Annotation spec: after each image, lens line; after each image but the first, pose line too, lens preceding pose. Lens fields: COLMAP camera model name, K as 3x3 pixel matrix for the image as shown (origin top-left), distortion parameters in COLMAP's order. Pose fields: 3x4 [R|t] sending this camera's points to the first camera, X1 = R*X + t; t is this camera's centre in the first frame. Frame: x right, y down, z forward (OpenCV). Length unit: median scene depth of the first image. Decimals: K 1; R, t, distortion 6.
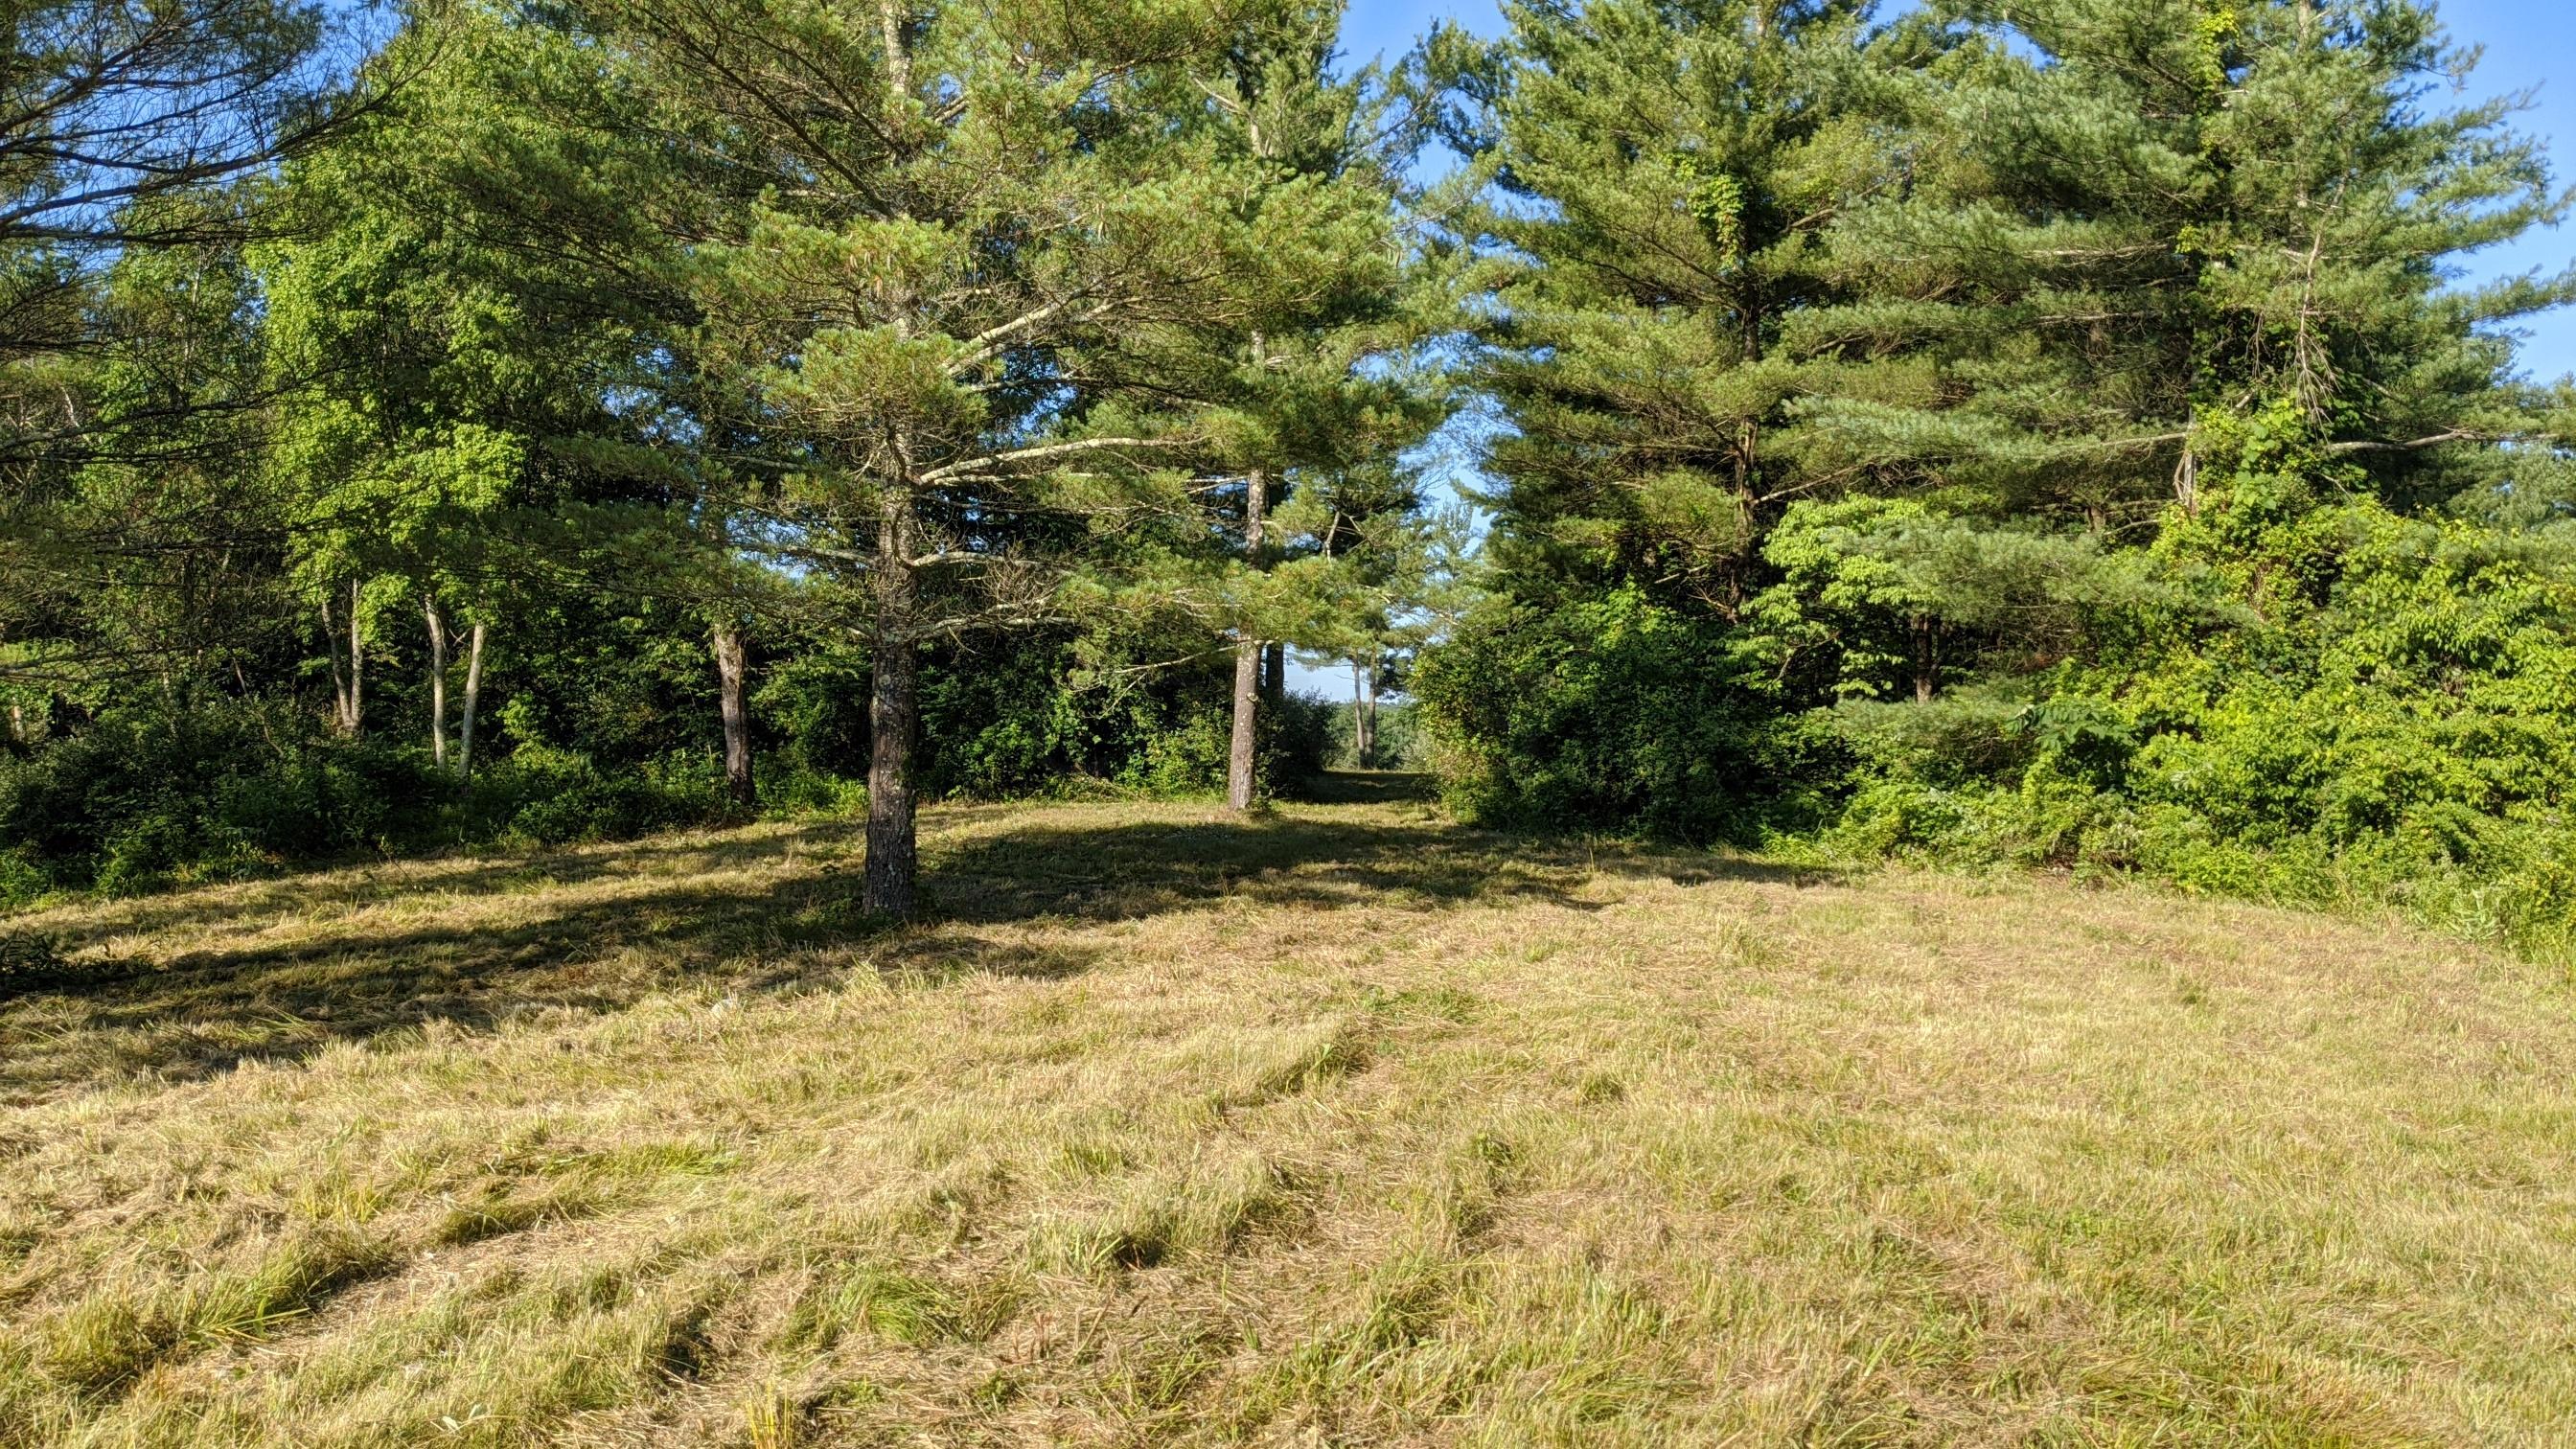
lens RADIAL K [[2136.9, 0, 1296.6], [0, 2136.9, 685.1], [0, 0, 1]] dist [0.010001, -0.019057]
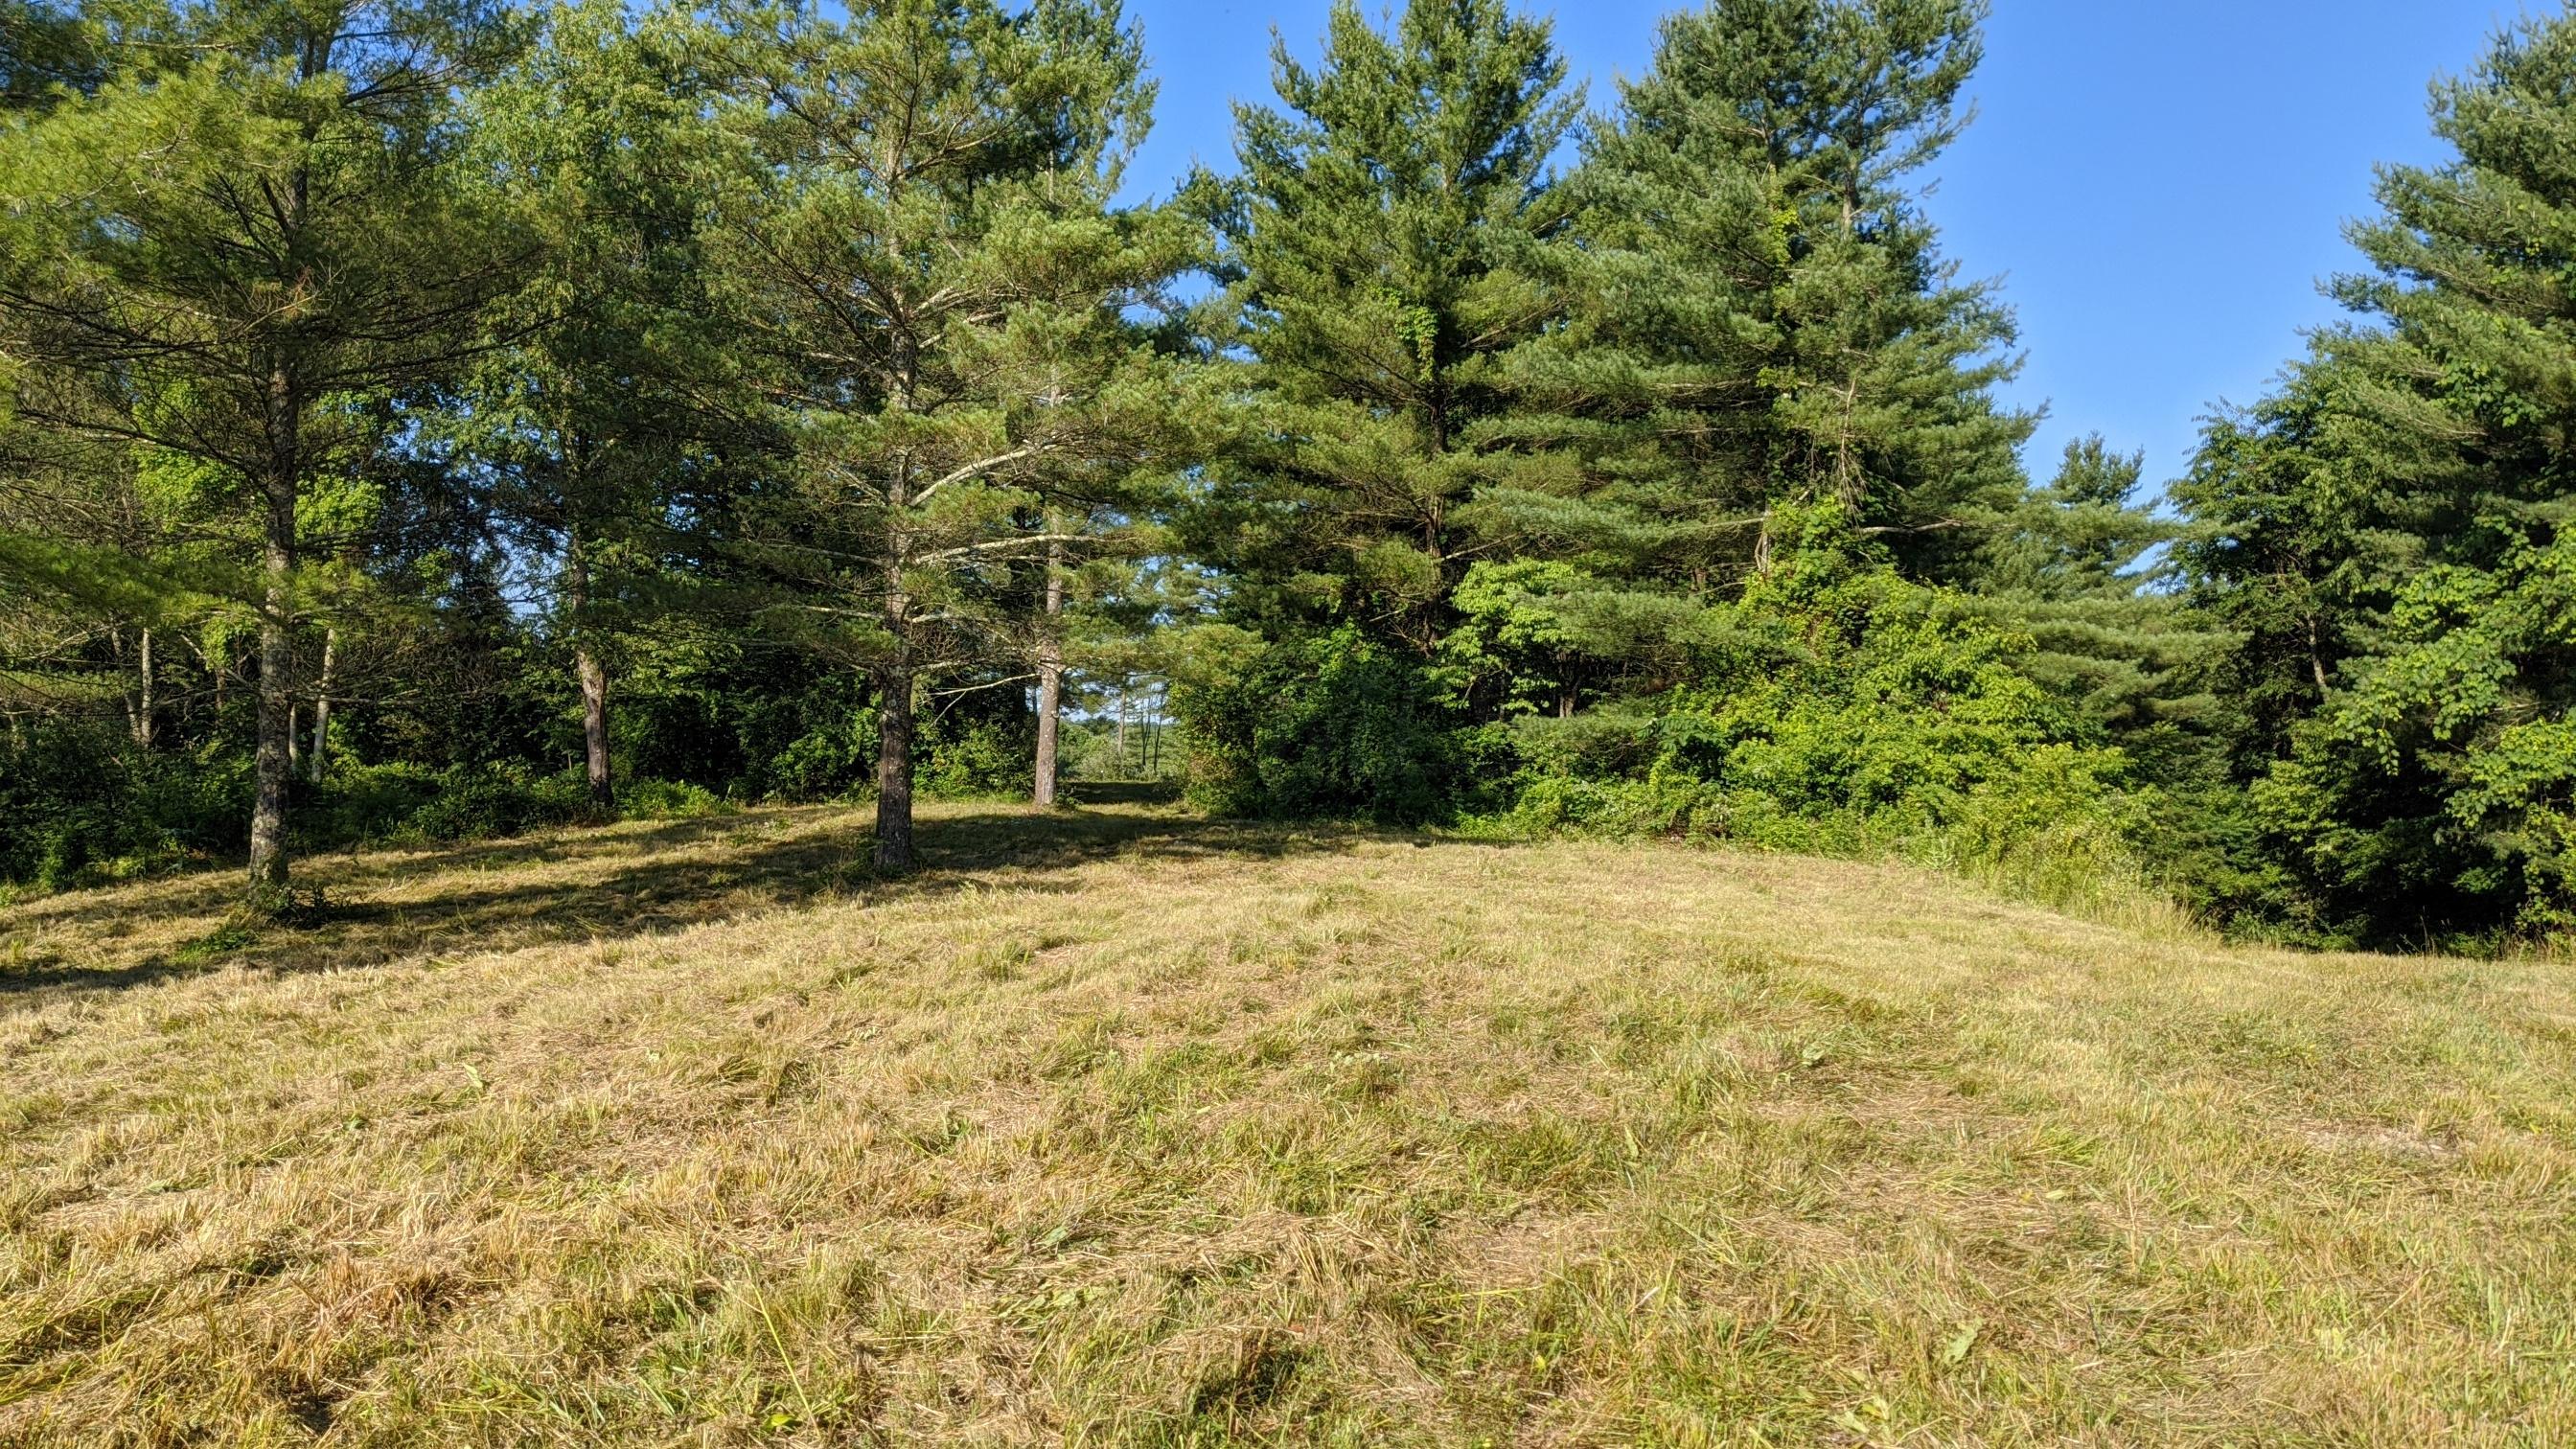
lens RADIAL K [[2025.6, 0, 1289.0], [0, 2025.6, 713.2], [0, 0, 1]] dist [0.049425, -0.056901]
pose [[0.986854, -0.002472, 0.161597, -0.090882], [0.001546, 0.999982, 0.005855, -0.001928], [-0.161609, -0.005528, 0.986839, -0.226214]]
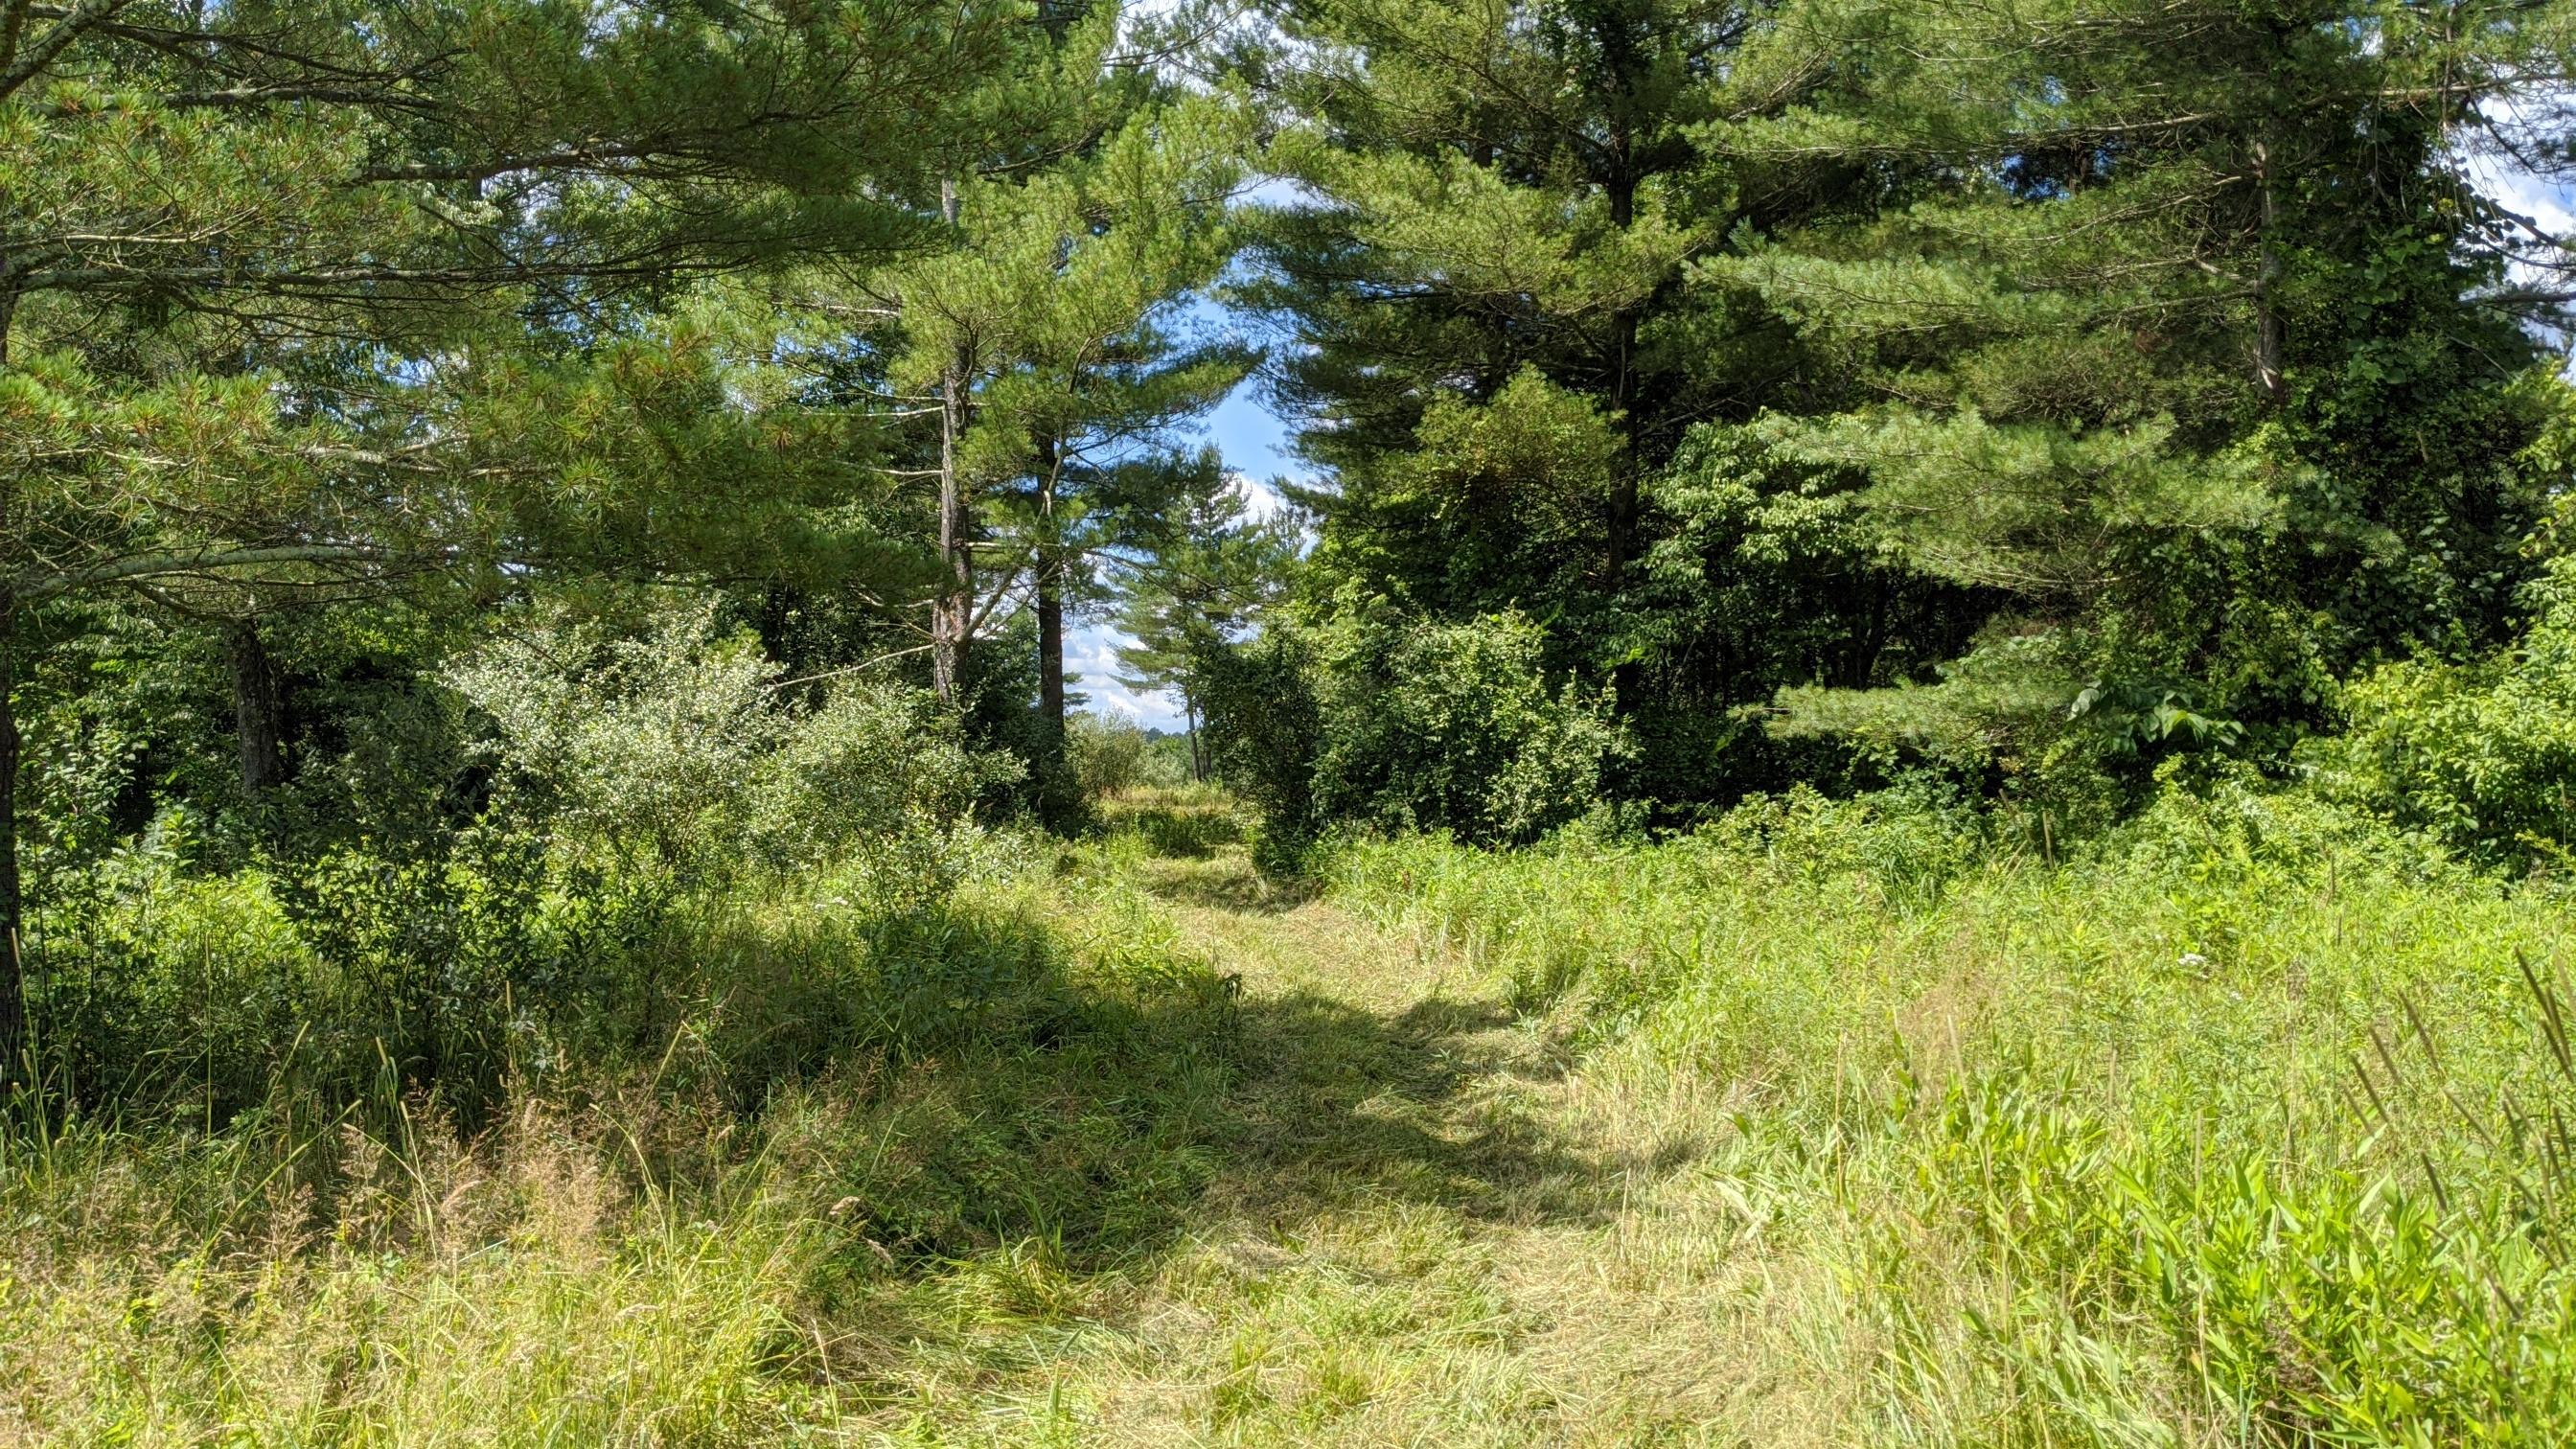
lens RADIAL K [[2025.6, 0, 1289.2], [0, 2025.6, 728.8], [0, 0, 1]] dist [0.049425, -0.056901]
pose [[0.997751, -0.029030, 0.060414, 0.058842], [0.028648, 0.999564, 0.007180, 0.010861], [-0.060596, -0.005433, 0.998148, 0.371669]]
